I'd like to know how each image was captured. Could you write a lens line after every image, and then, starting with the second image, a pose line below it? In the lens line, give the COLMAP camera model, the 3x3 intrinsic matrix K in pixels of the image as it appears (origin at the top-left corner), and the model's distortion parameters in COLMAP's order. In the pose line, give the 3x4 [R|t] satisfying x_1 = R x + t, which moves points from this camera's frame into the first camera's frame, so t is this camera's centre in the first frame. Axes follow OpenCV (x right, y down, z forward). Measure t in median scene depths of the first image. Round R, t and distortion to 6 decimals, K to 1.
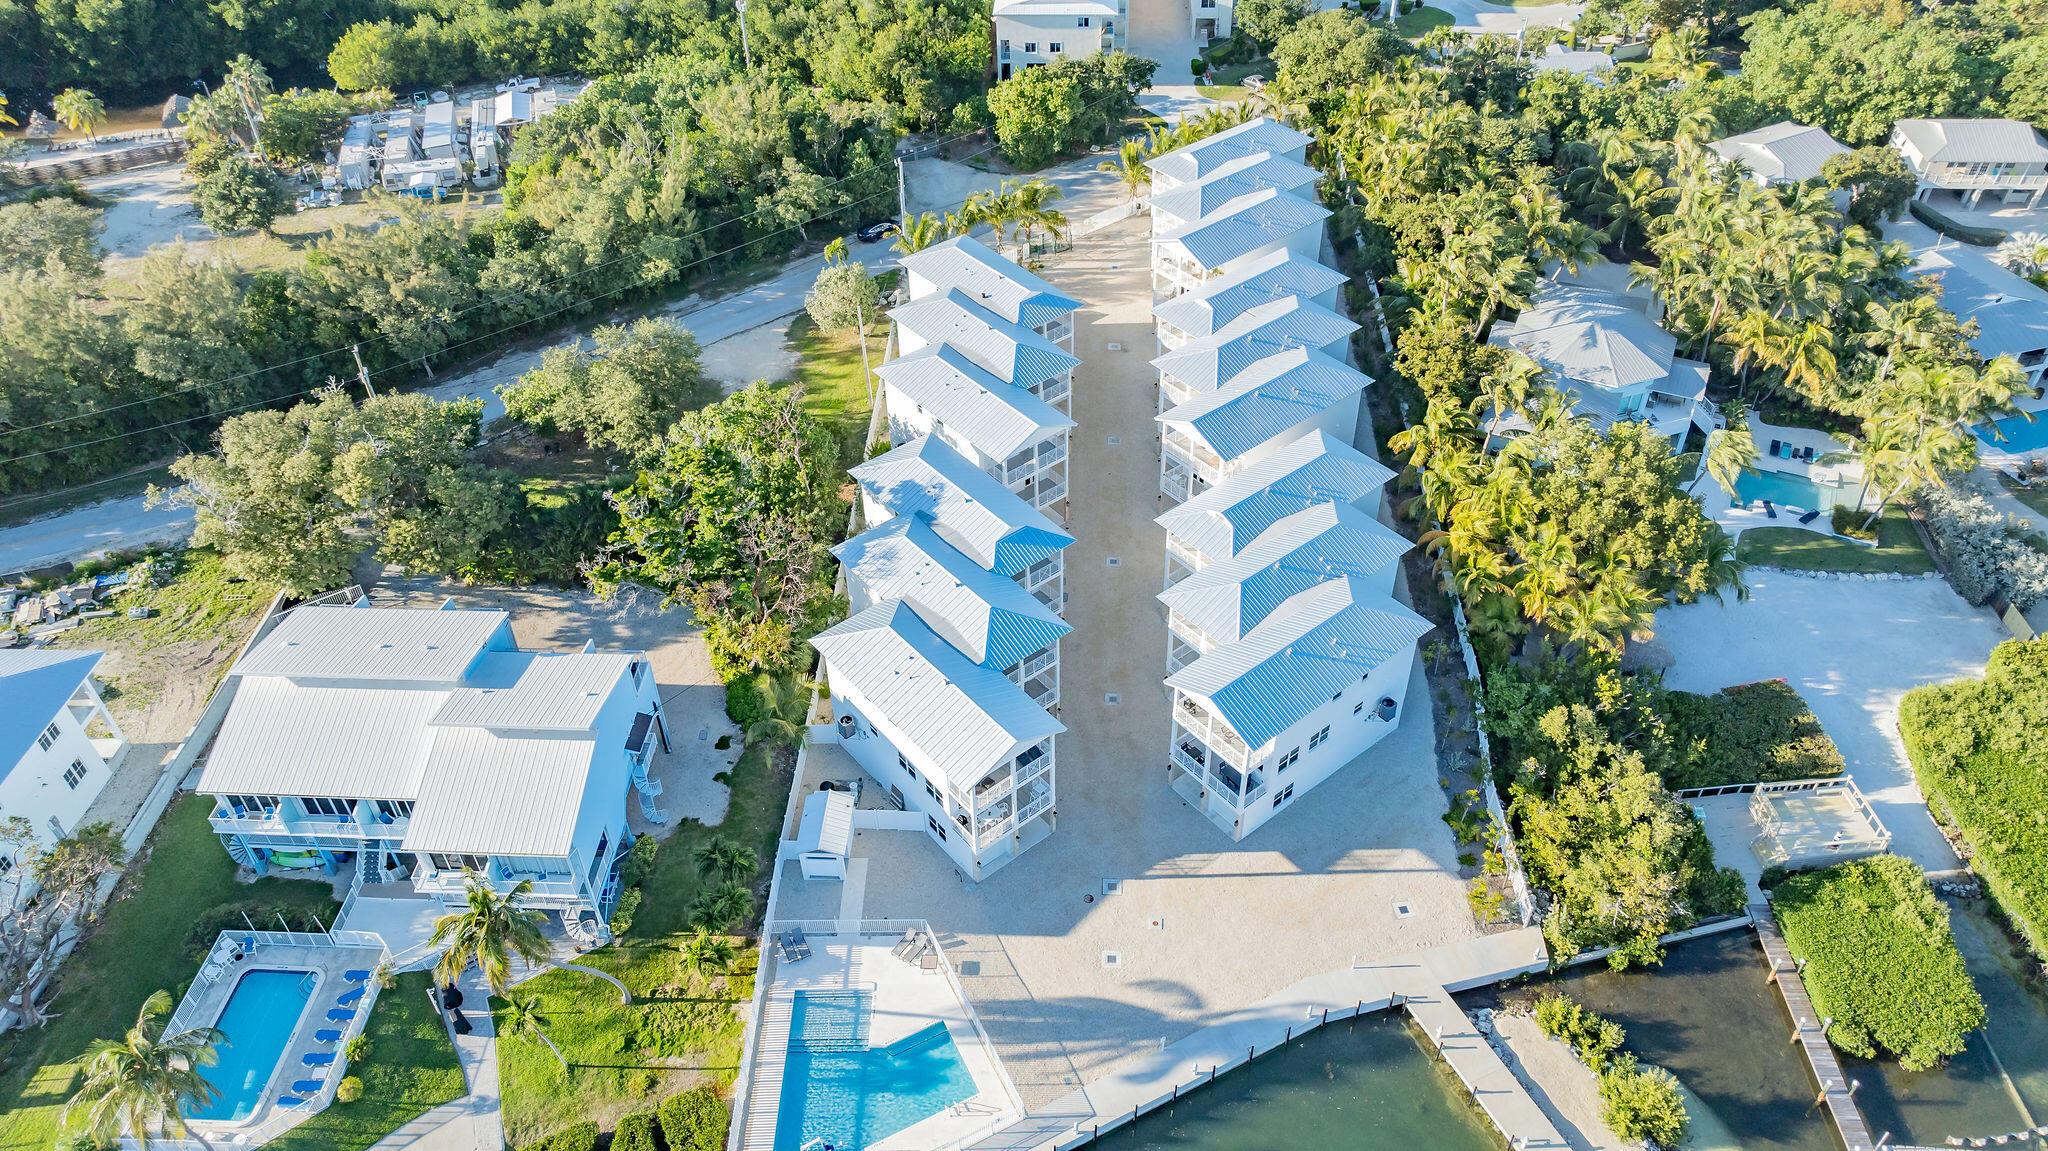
lens RADIAL K [[1440.4, 0, 1020.7], [0, 1440.4, 578.4], [0, 0, 1]] dist [-0.022027, 0.026153]
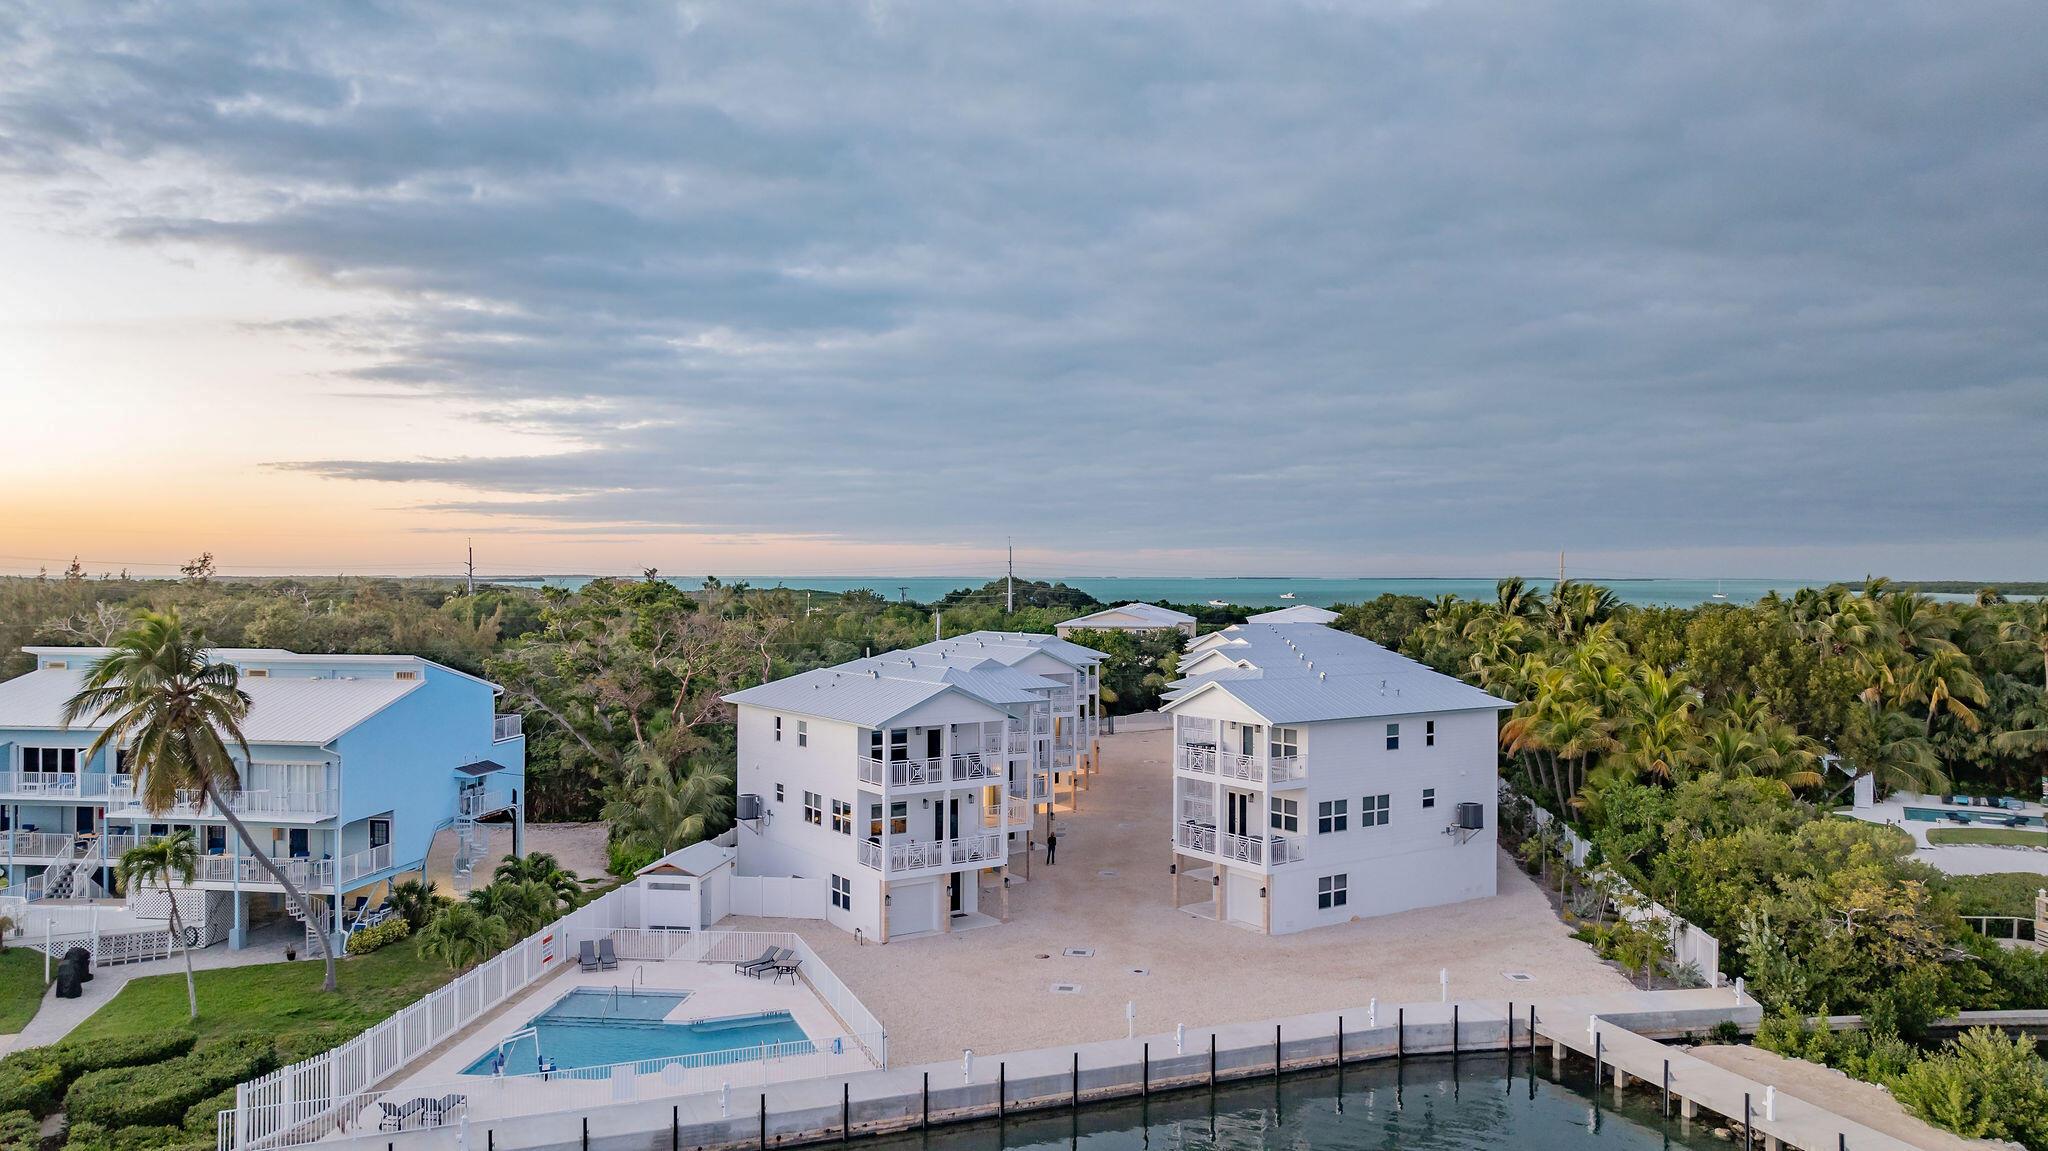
lens RADIAL K [[1453.7, 0, 1024.0], [0, 1453.7, 575.5], [0, 0, 1]] dist [-0.009925, 0.000235]
pose [[0.996410, 0.021615, -0.081857, 0.083495], [-0.069903, 0.755512, -0.651395, 0.490085], [0.047764, 0.654778, 0.754311, 0.340719]]
